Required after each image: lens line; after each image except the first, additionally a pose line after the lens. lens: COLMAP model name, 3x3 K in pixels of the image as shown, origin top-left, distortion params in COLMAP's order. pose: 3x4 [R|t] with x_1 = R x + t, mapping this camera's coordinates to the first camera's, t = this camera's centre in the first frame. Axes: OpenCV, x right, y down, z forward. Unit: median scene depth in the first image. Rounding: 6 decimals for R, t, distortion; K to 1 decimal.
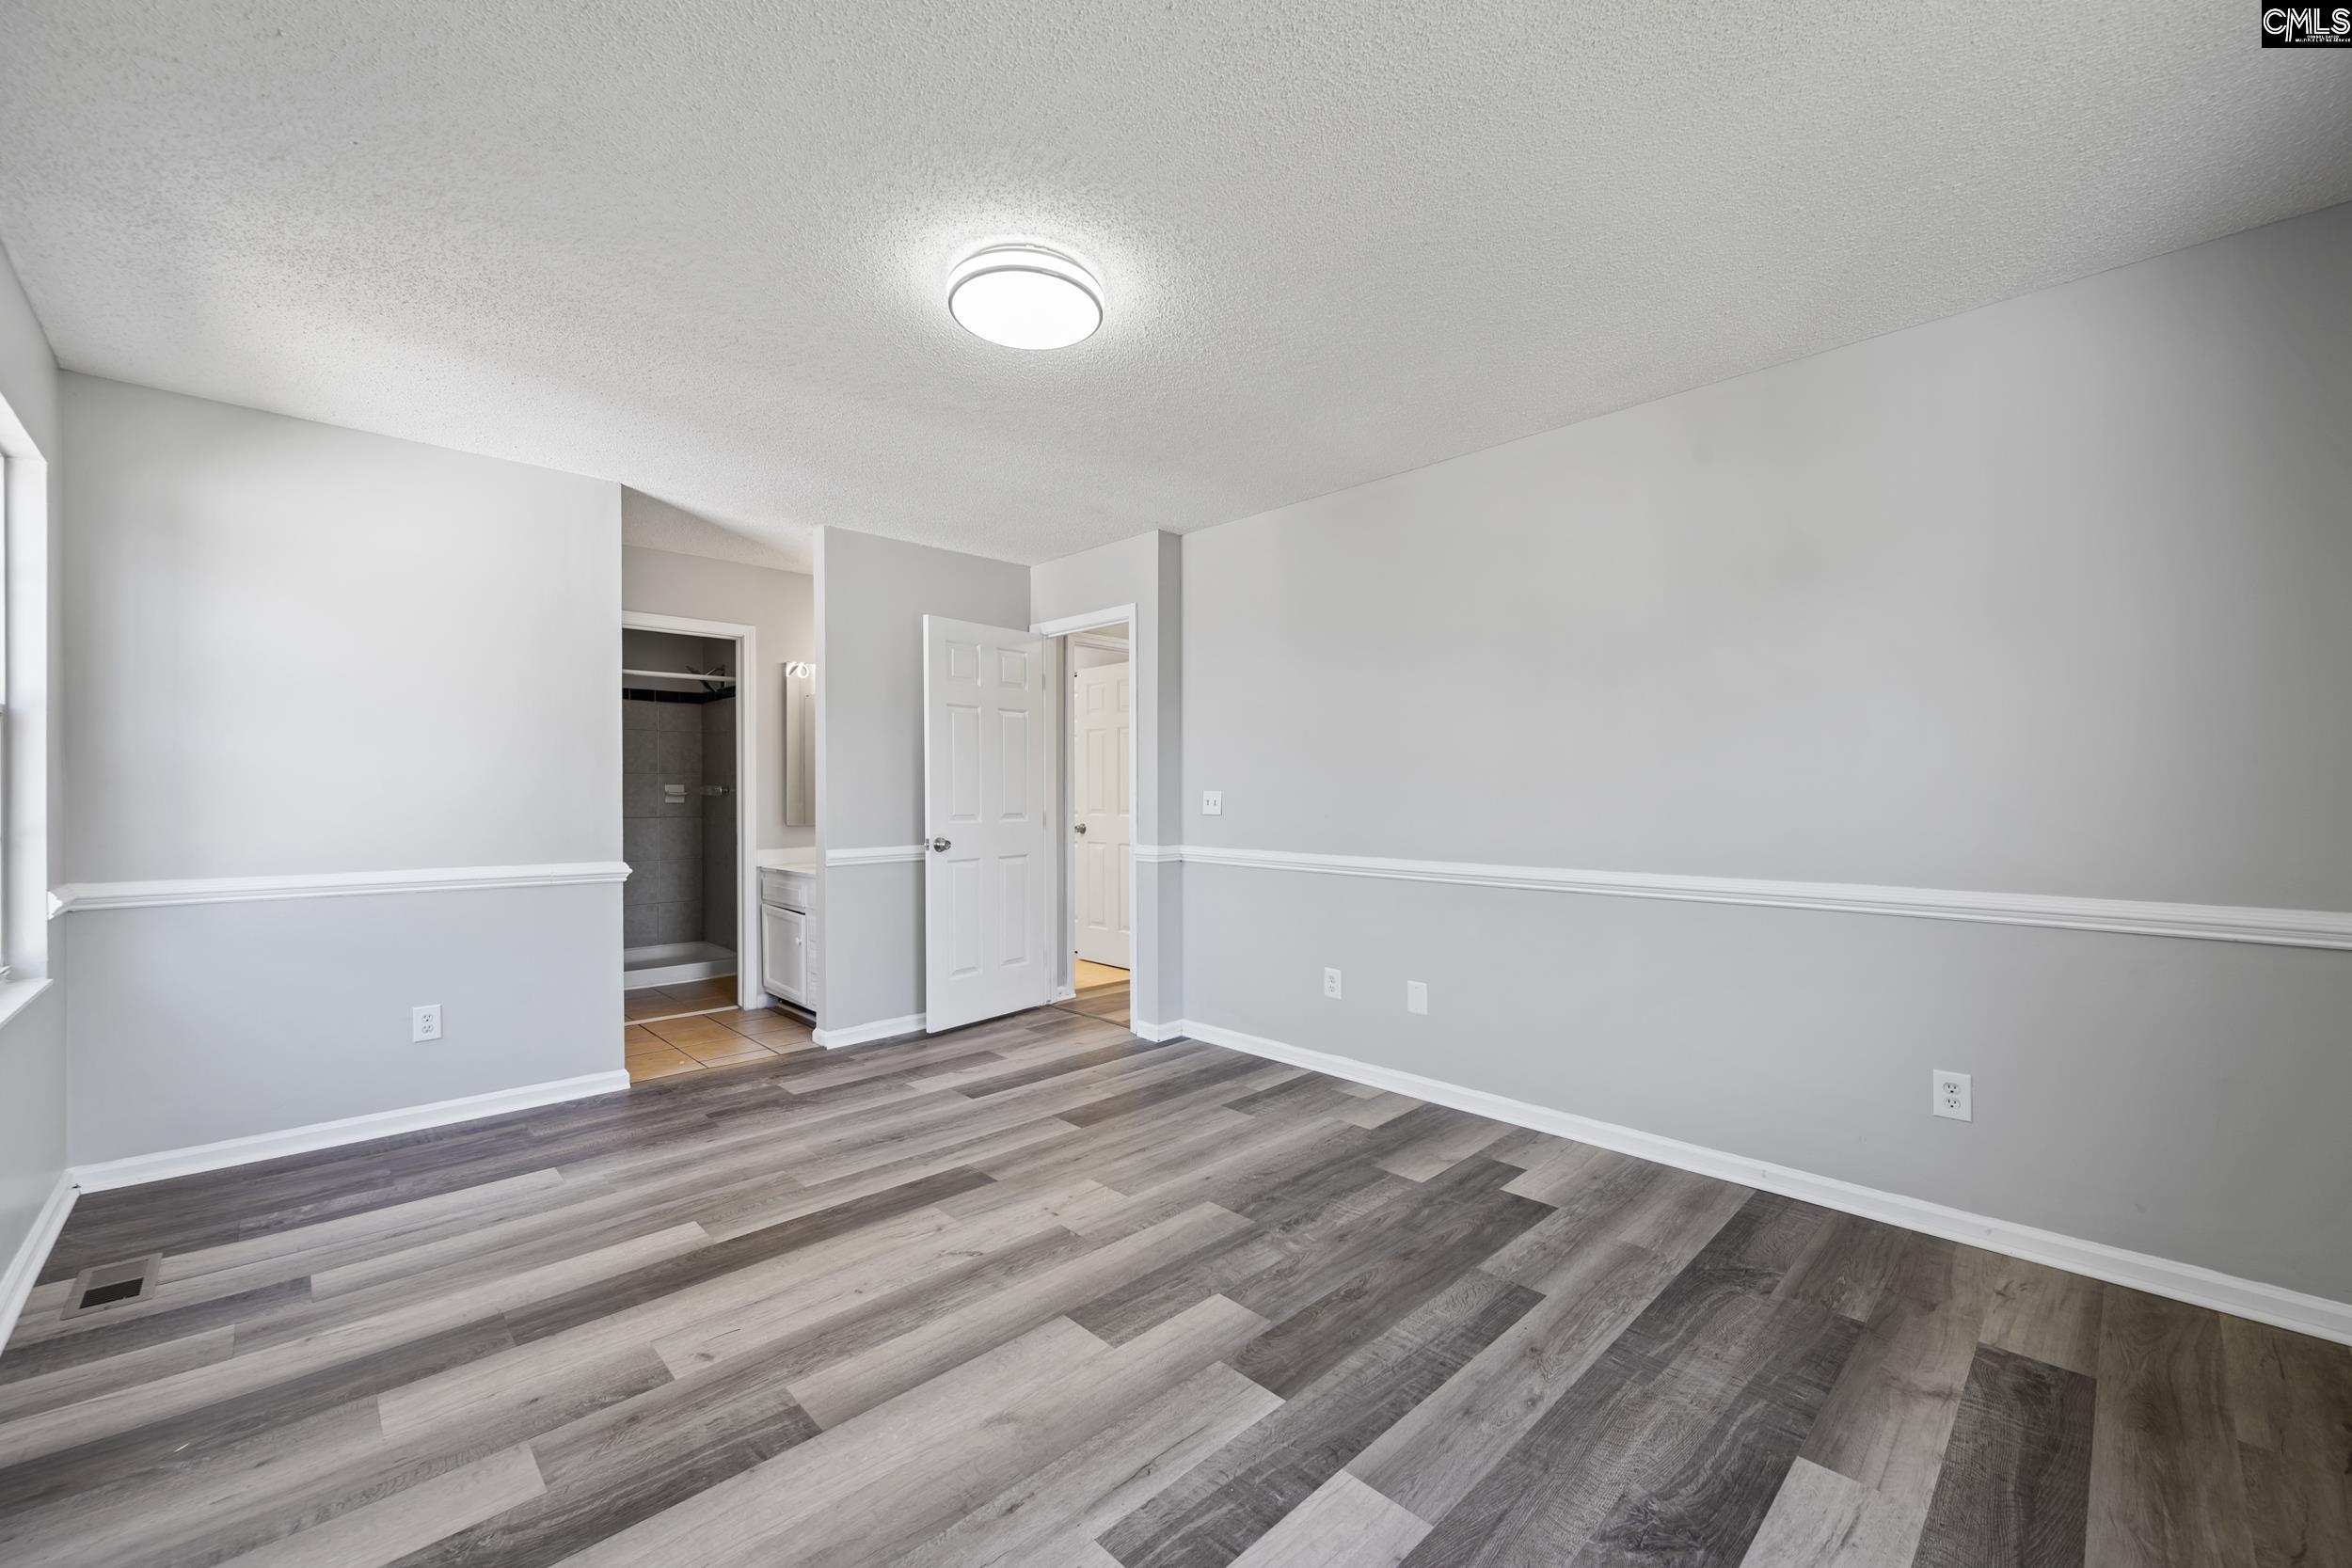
lens RADIAL K [[940.0, 0, 1171.2], [0, 940.0, 795.1], [0, 0, 1]] dist [-0.000404, 0.000533]
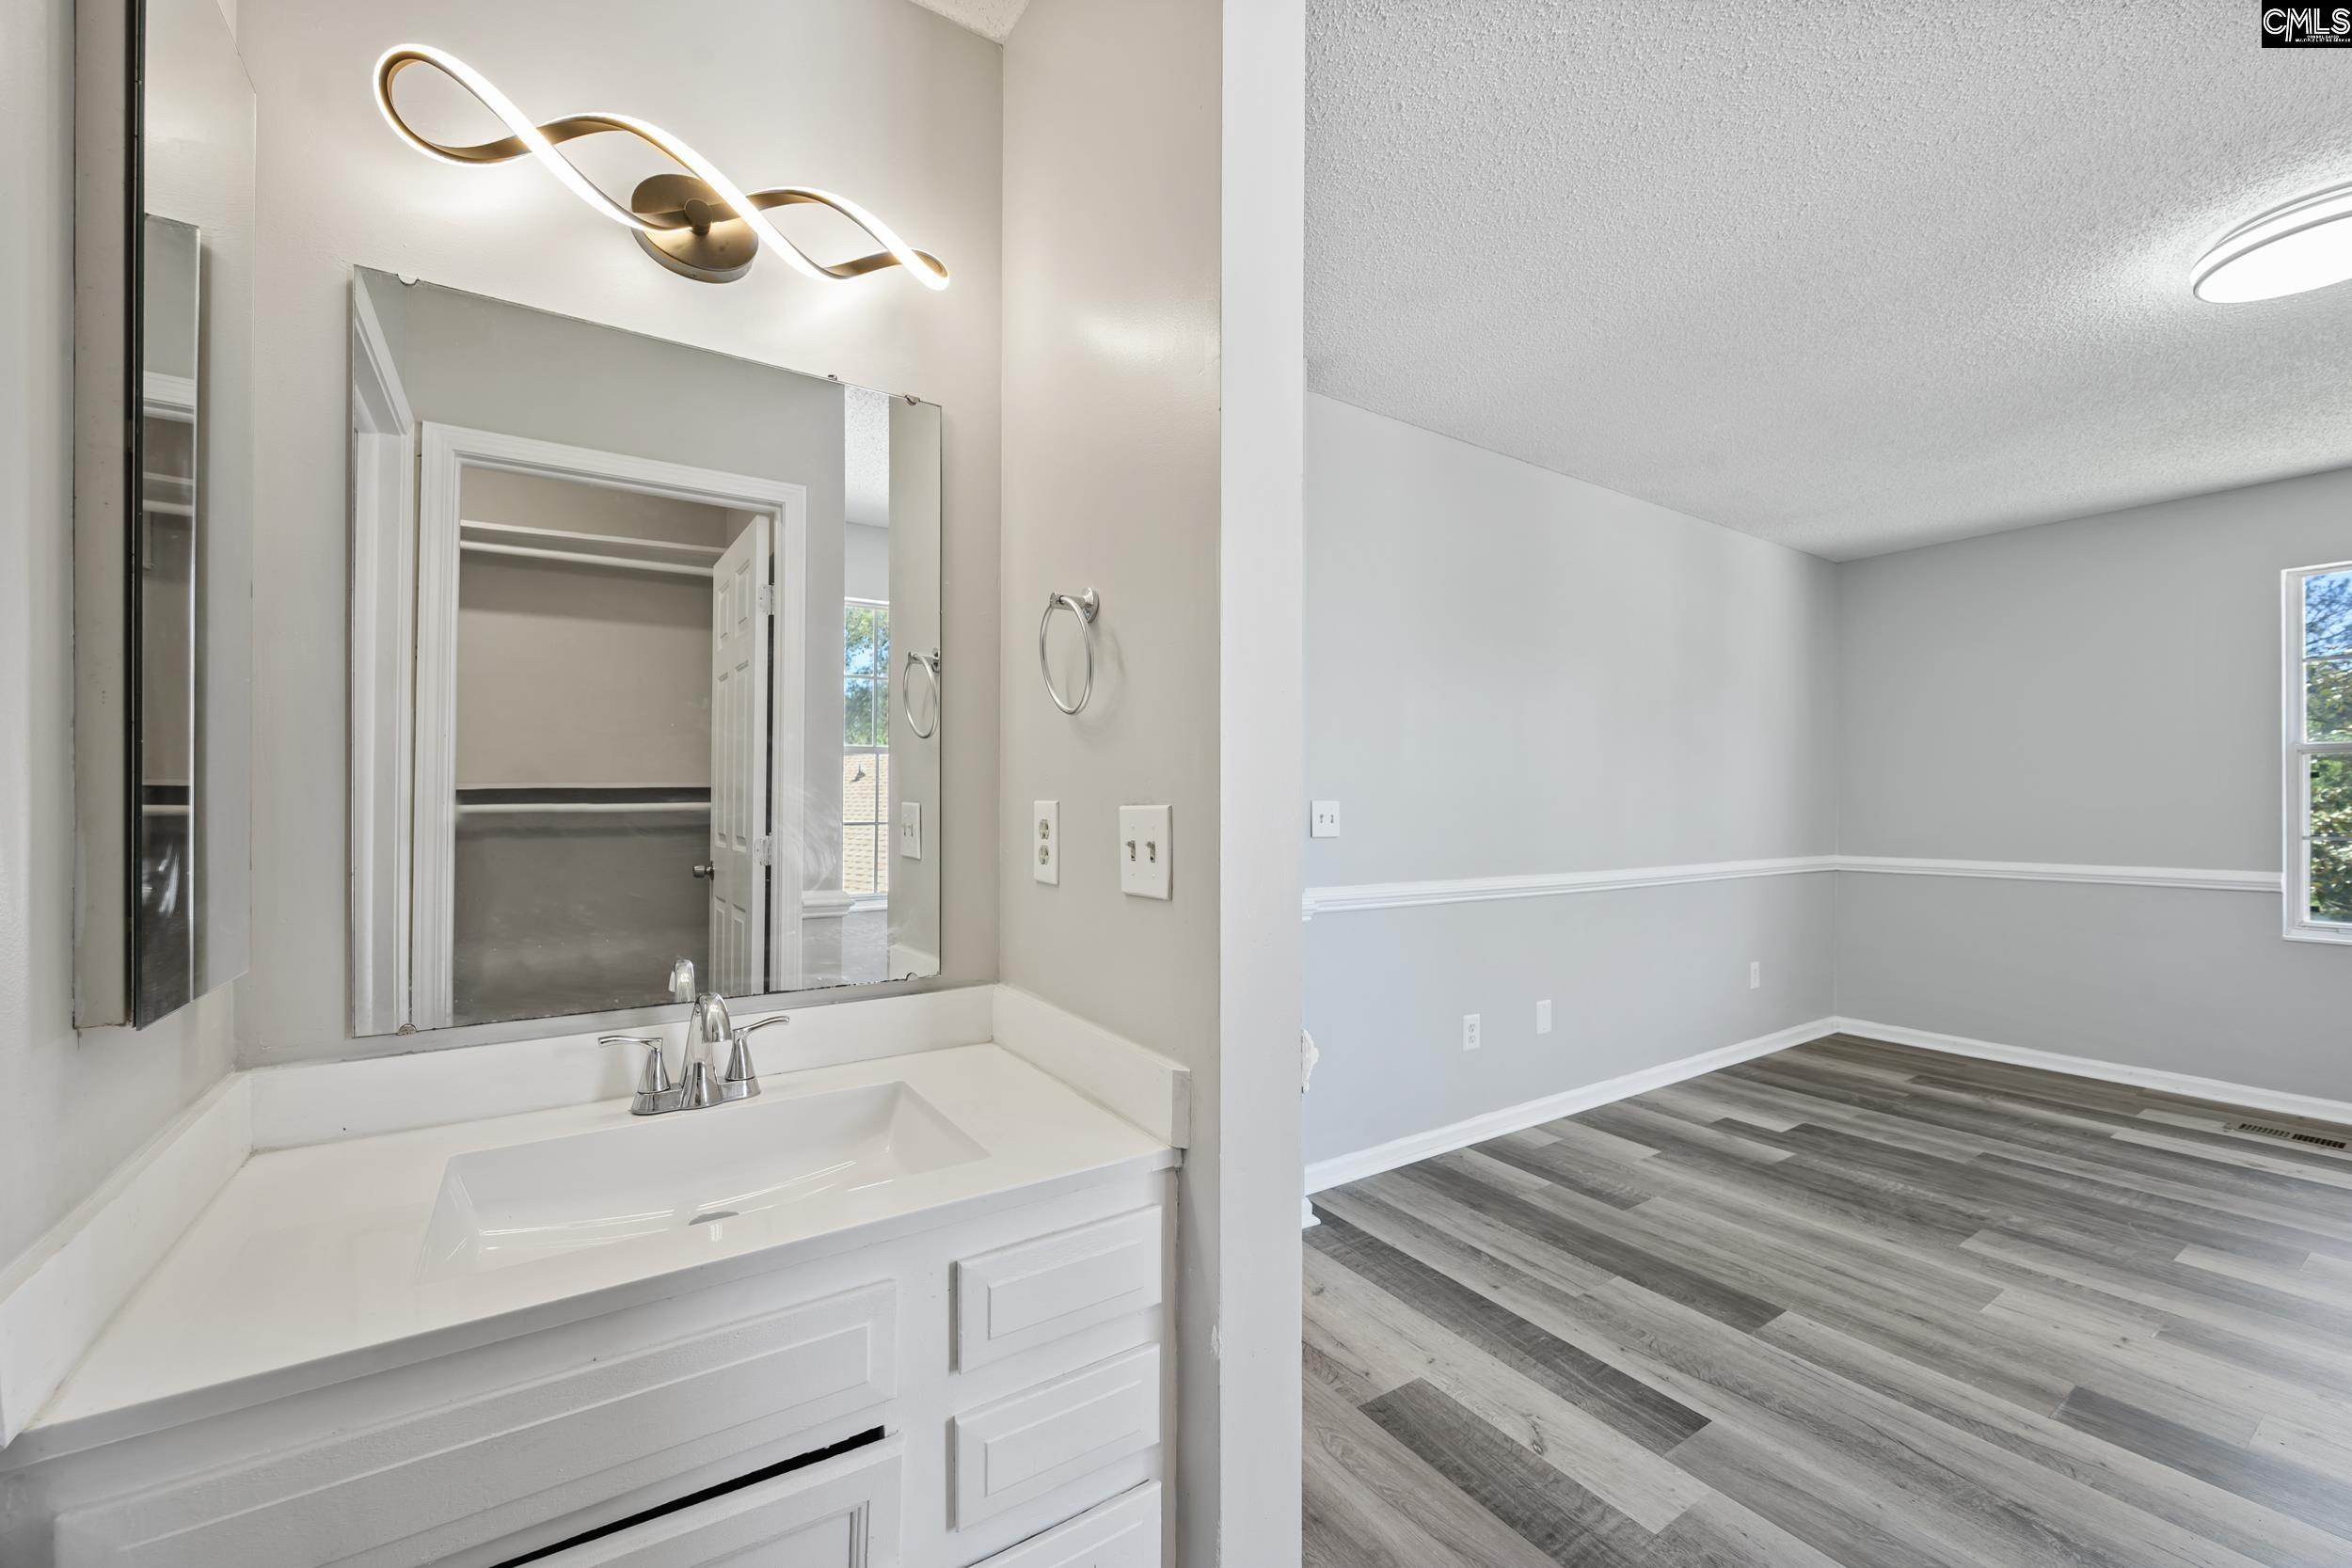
lens RADIAL K [[940.0, 0, 1186.0], [0, 940.0, 800.9], [0, 0, 1]] dist [-0.000404, 0.000533]
pose [[0.165353, 0.006242, 0.986215, -0.975914], [-0.000304, 0.999980, -0.006279, -0.000965], [-0.986234, 0.000738, 0.165352, 1.554272]]
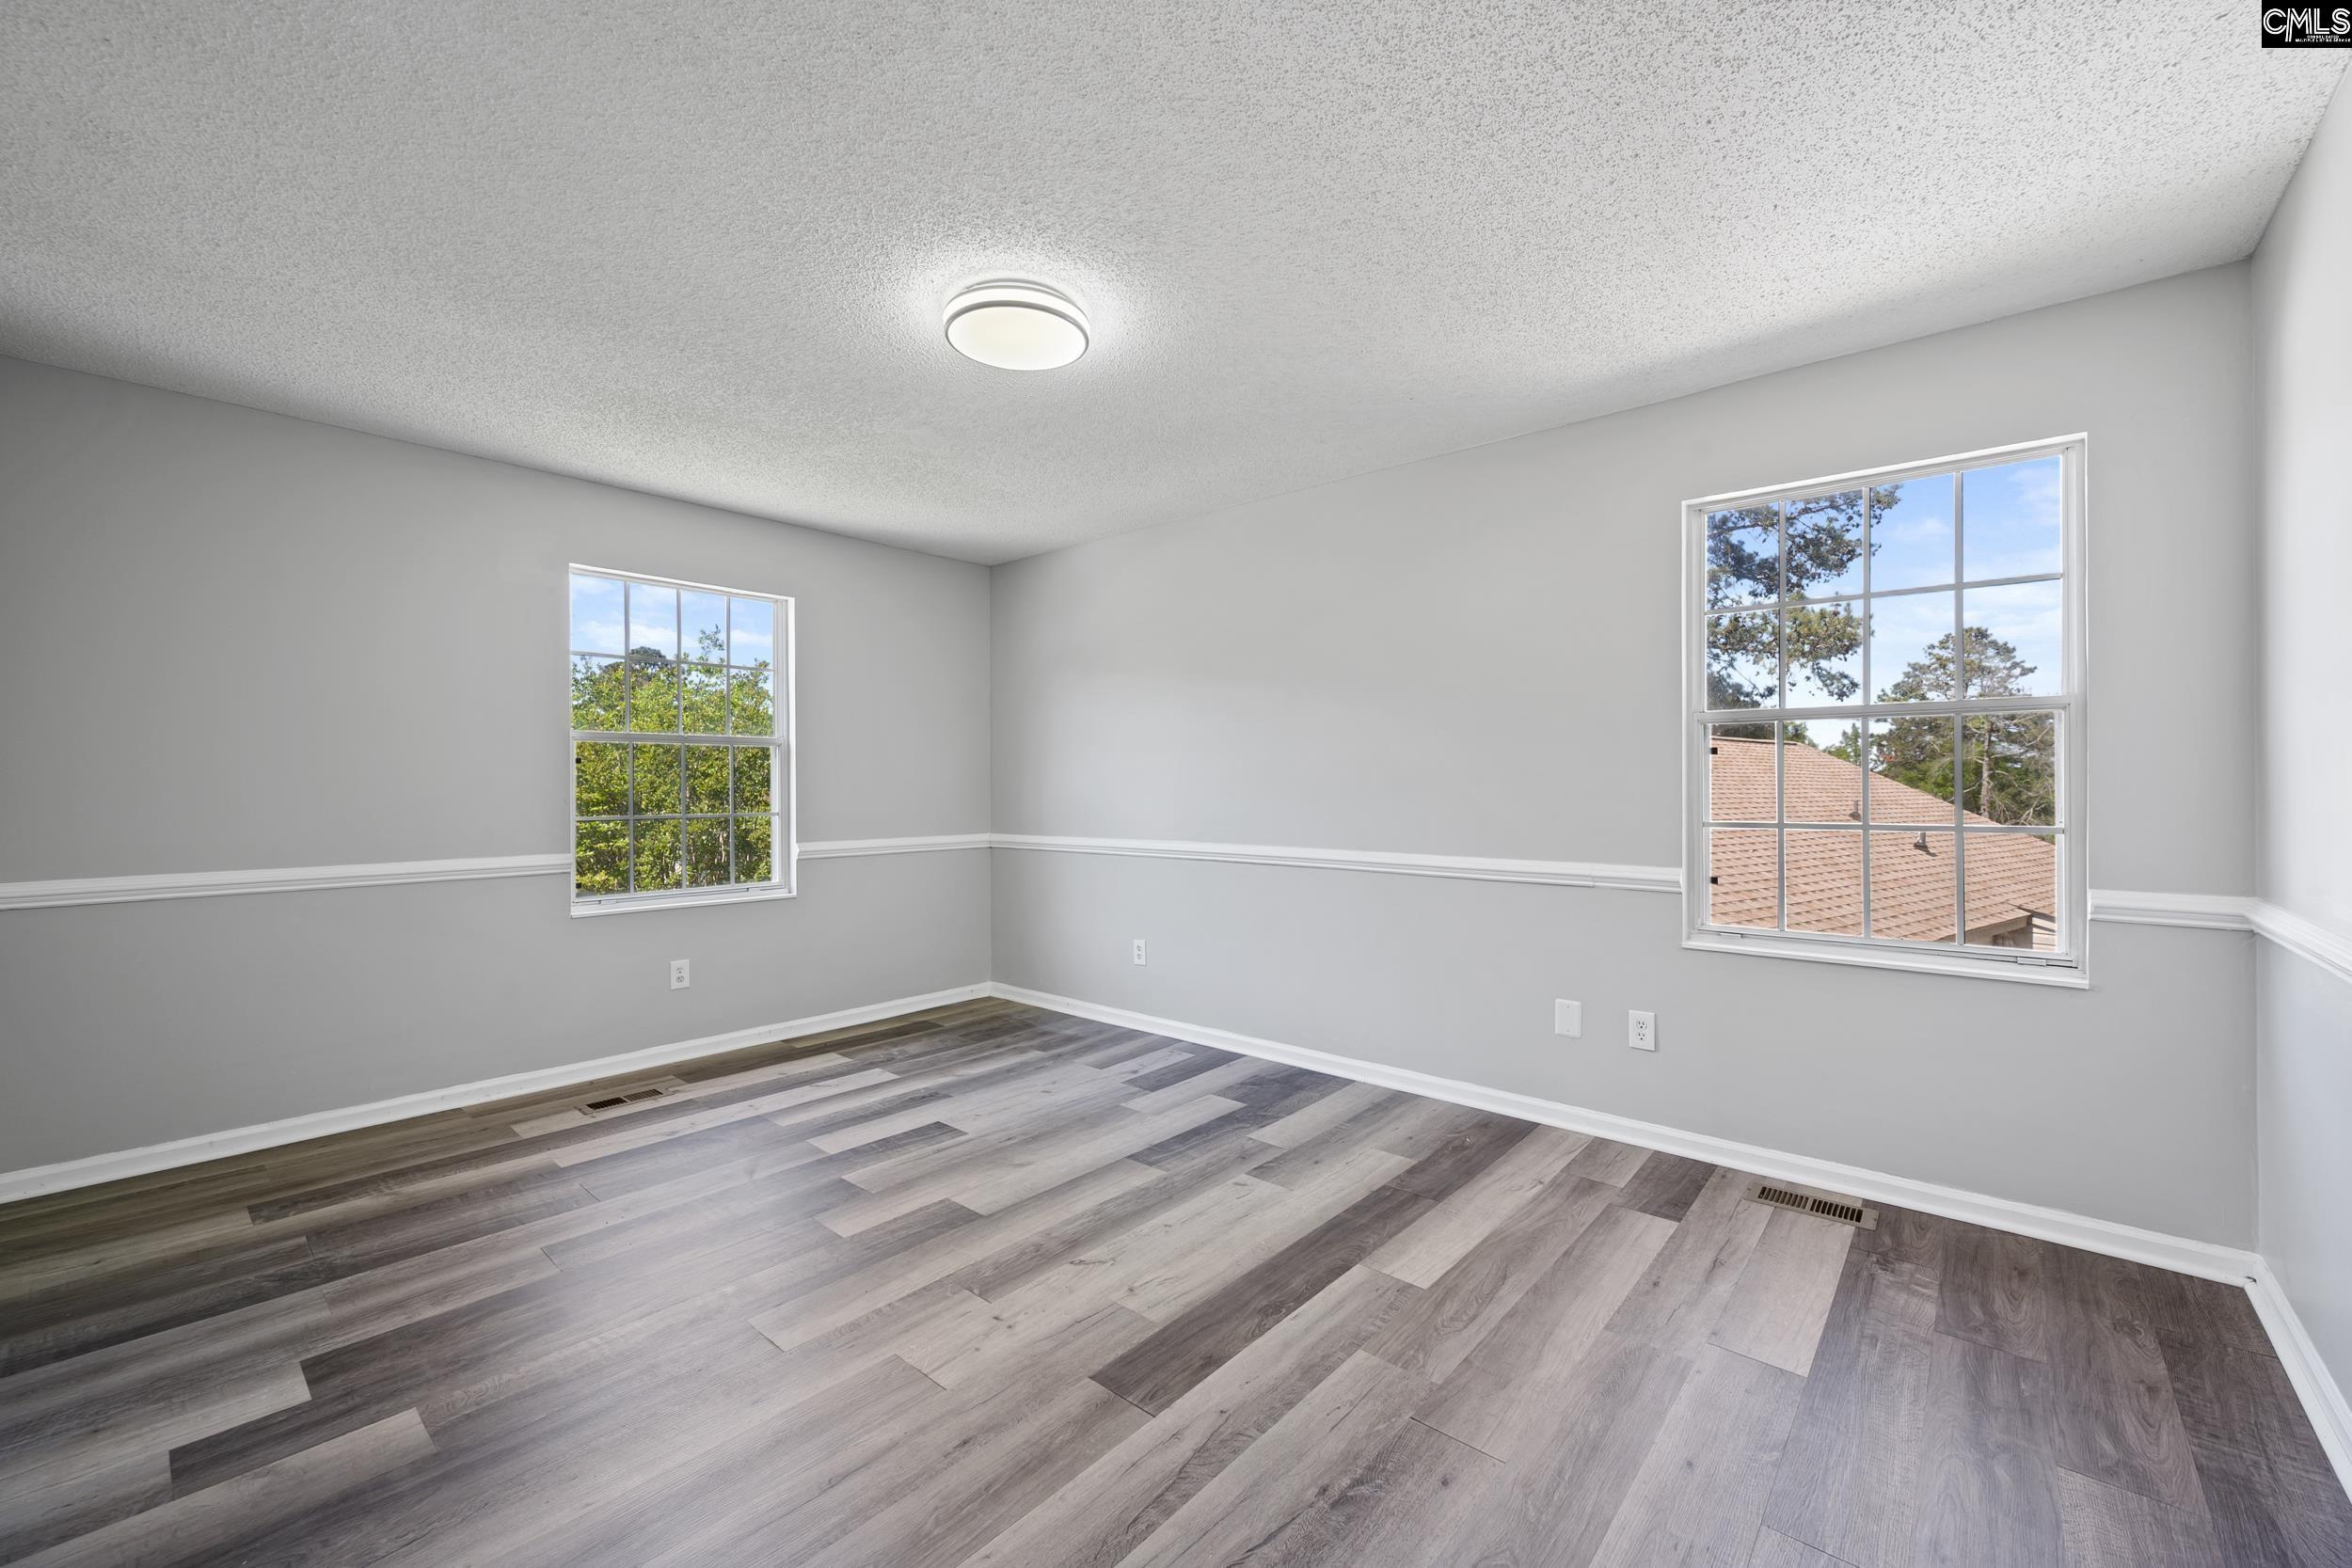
lens RADIAL K [[940.0, 0, 1178.6], [0, 940.0, 783.8], [0, 0, 1]] dist [-0.000404, 0.000533]
pose [[-0.995369, 0.005690, -0.095959, -0.190903], [0.005875, 0.999981, -0.001637, -0.004572], [0.095947, -0.002193, -0.995384, 1.707136]]
